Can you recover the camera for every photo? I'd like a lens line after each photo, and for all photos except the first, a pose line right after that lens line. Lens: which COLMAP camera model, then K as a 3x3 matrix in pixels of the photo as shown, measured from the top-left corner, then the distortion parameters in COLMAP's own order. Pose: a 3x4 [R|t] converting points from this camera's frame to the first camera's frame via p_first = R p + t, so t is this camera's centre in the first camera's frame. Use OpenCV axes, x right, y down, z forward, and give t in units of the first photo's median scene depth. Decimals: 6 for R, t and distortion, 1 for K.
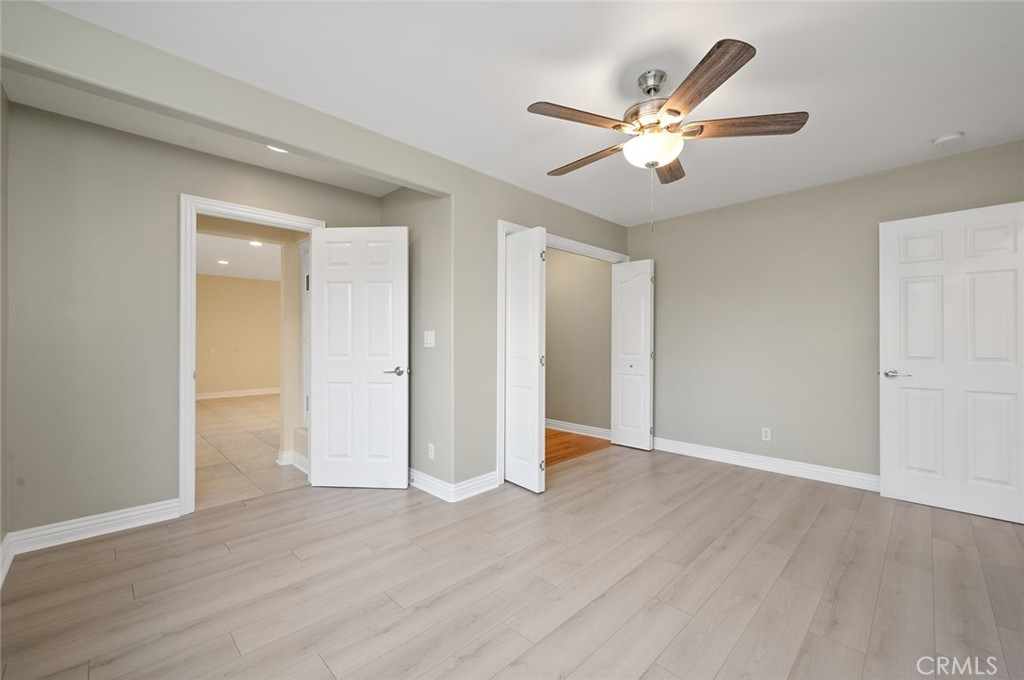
lens RADIAL K [[422.8, 0, 515.8], [0, 422.8, 340.0], [0, 0, 1]] dist [-0.001352, -0.000299]
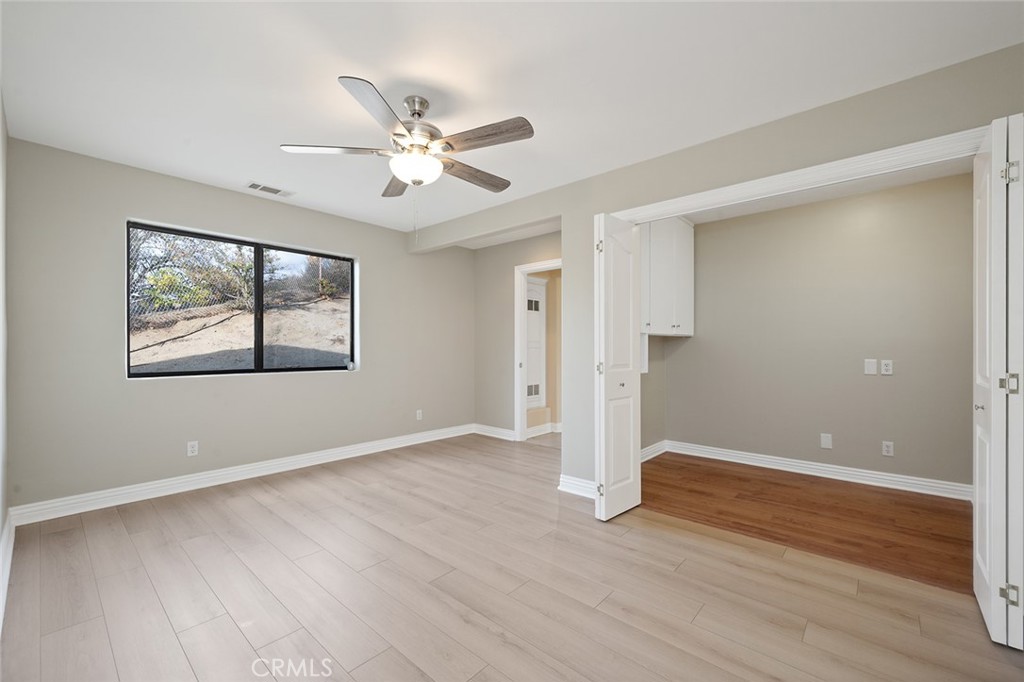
lens RADIAL K [[416.3, 0, 511.5], [0, 416.3, 349.6], [0, 0, 1]] dist [0.000773, 0.000035]
pose [[0.061218, 0.007993, -0.998092, 1.184619], [-0.001162, 0.999968, 0.007937, -0.003144], [0.998124, 0.000674, 0.061225, 0.985106]]
